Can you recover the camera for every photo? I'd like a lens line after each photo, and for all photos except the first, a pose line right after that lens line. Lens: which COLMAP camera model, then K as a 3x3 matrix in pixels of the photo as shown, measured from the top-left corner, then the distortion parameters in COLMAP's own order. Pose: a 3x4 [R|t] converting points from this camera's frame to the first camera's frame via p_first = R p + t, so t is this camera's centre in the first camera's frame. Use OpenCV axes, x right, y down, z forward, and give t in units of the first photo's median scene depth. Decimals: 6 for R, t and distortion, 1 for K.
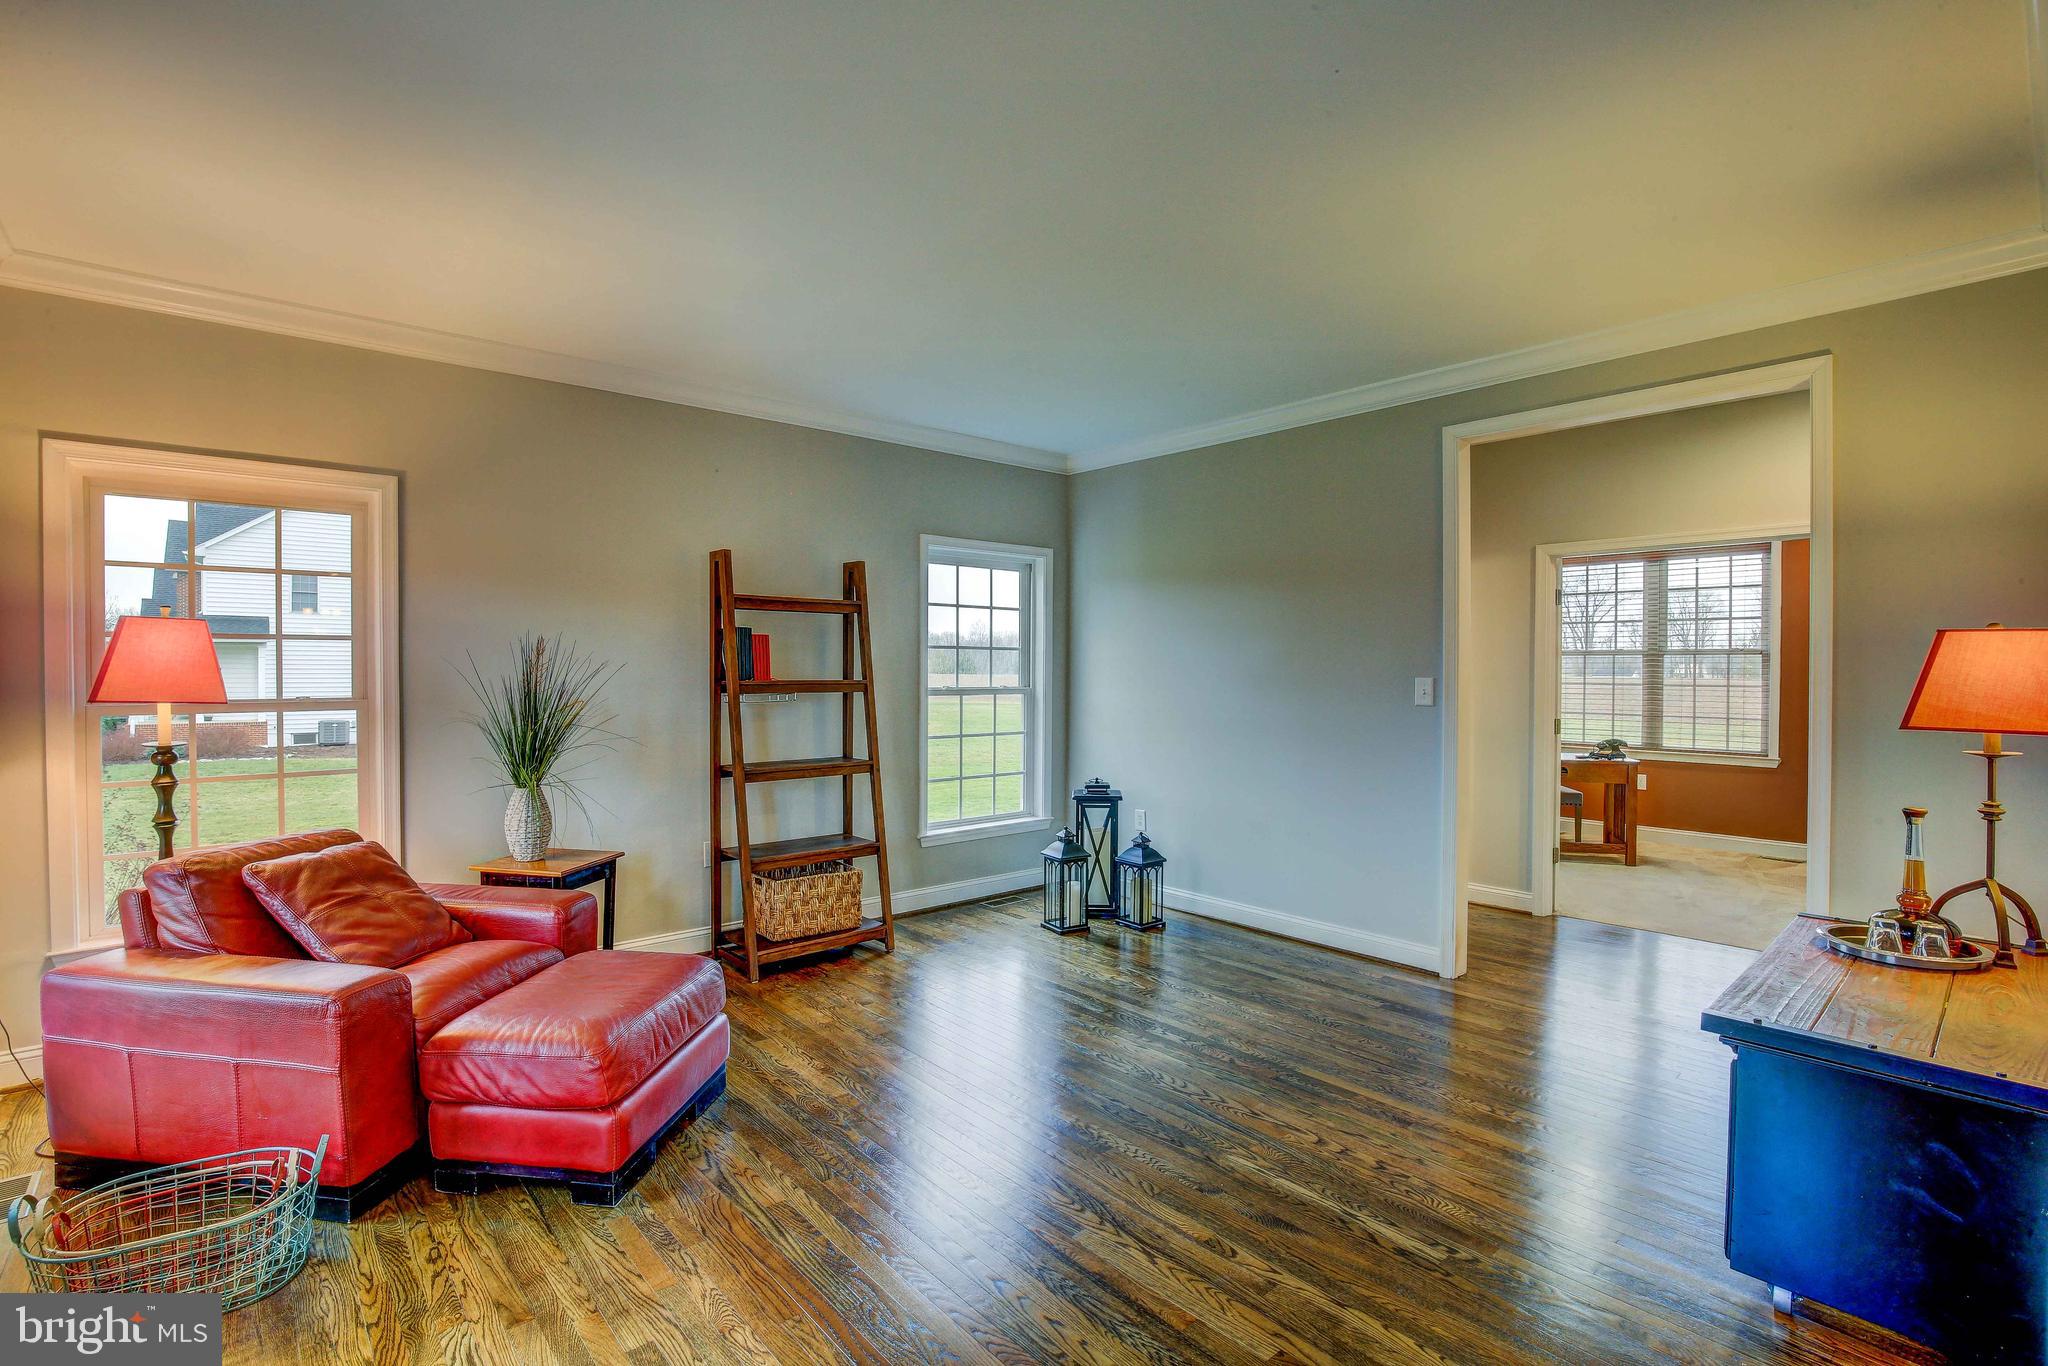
lens RADIAL K [[935.7, 0, 1027.7], [0, 935.7, 678.7], [0, 0, 1]] dist [-0.012549, -0.000500]
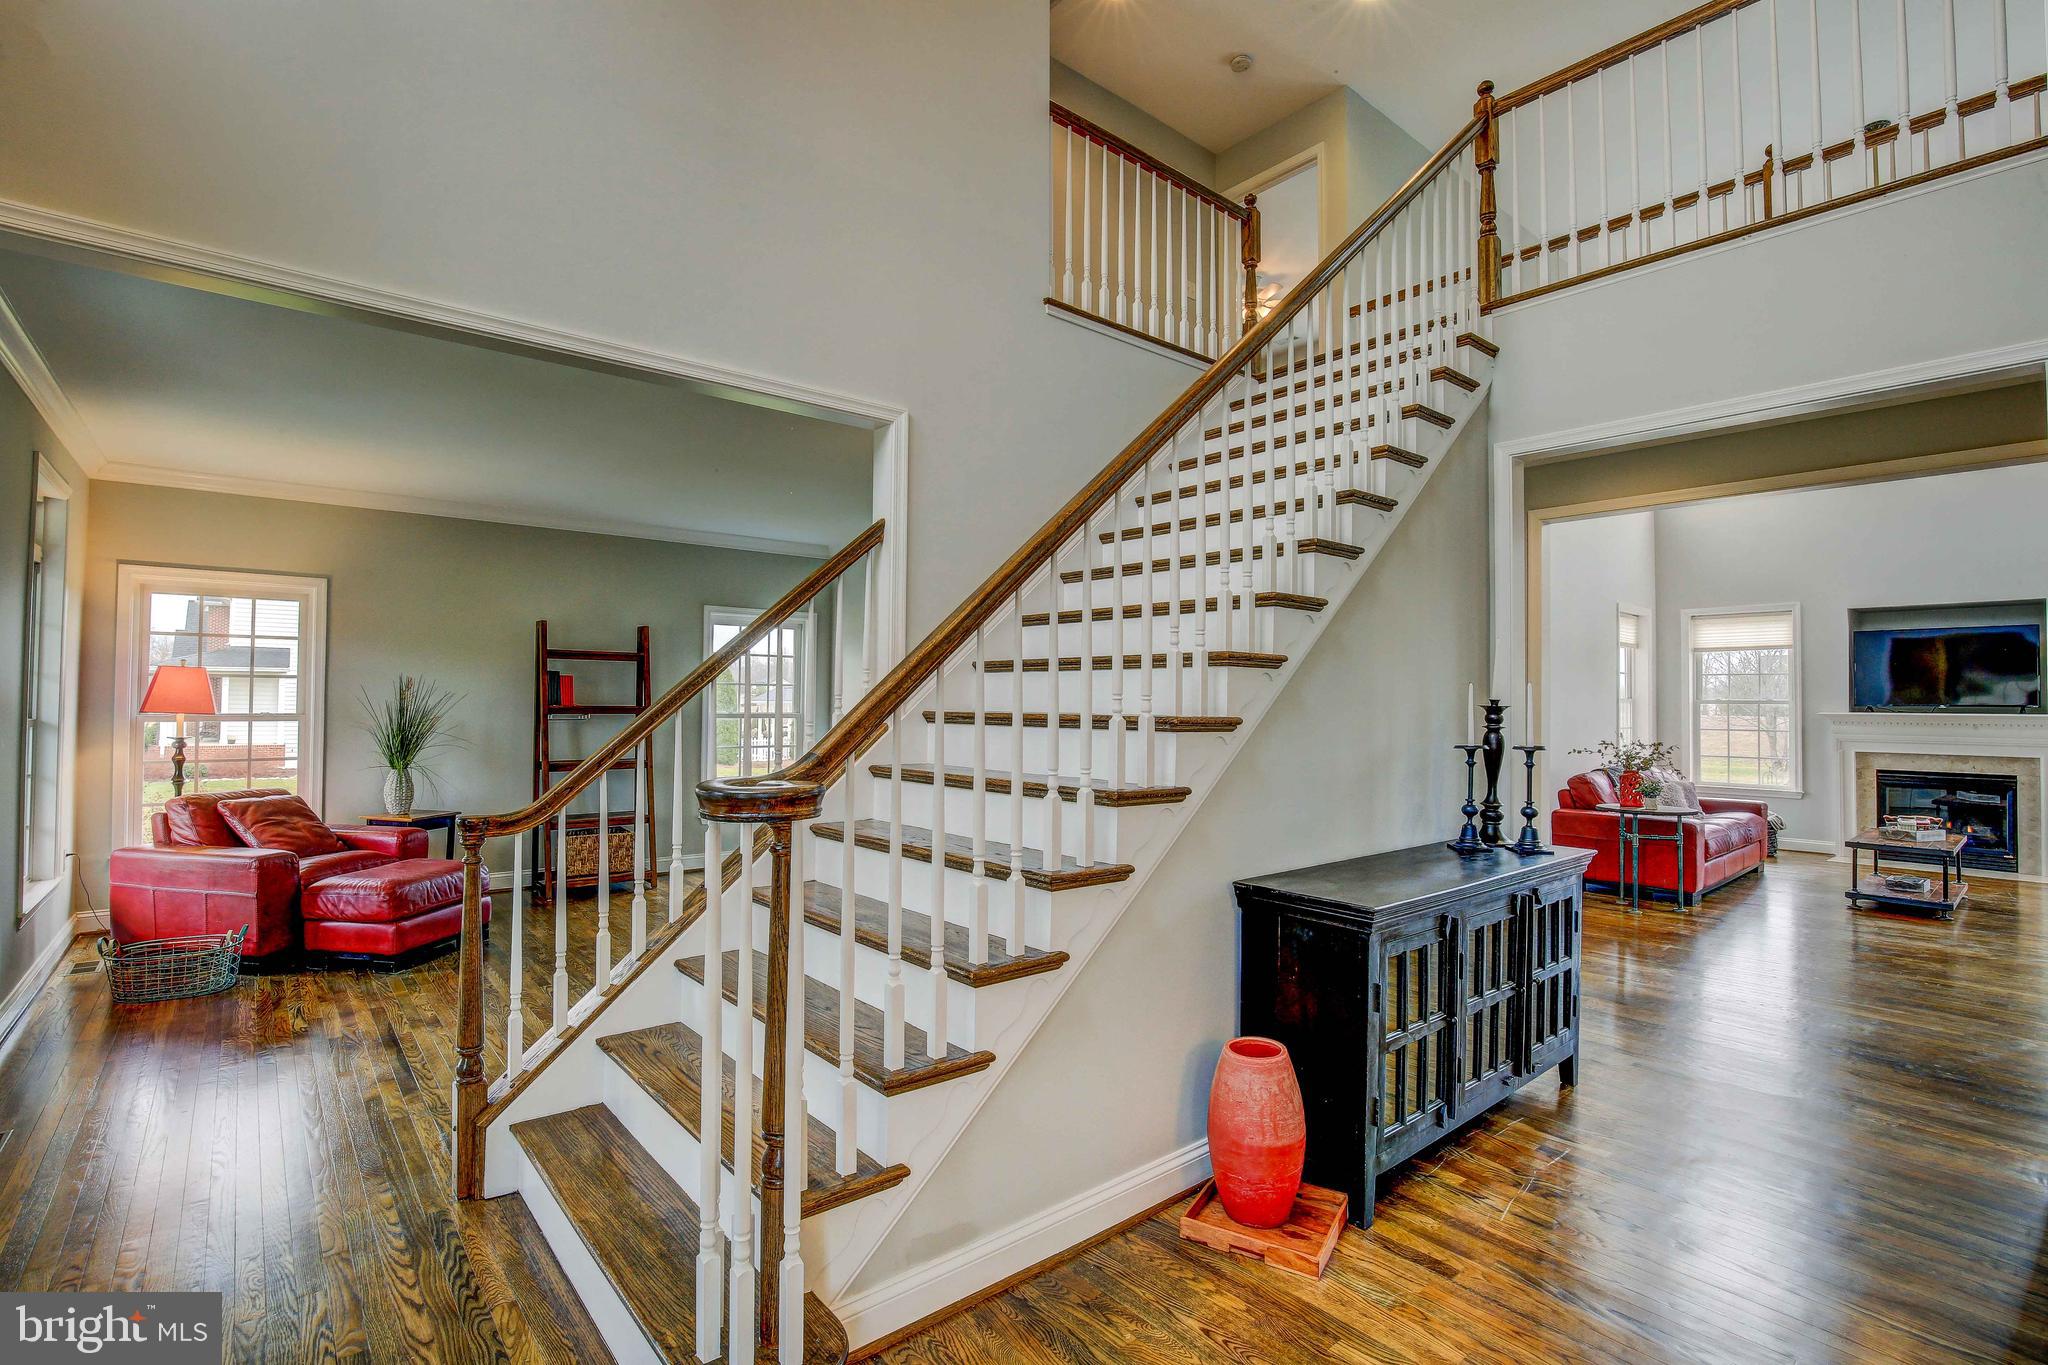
lens RADIAL K [[935.7, 0, 1020.9], [0, 935.7, 684.5], [0, 0, 1]] dist [-0.012549, -0.000500]
pose [[0.999593, 0.008046, -0.027386, 0.791048], [-0.008918, 0.999453, -0.031853, 0.014986], [0.027115, 0.032084, 0.999117, -0.797830]]
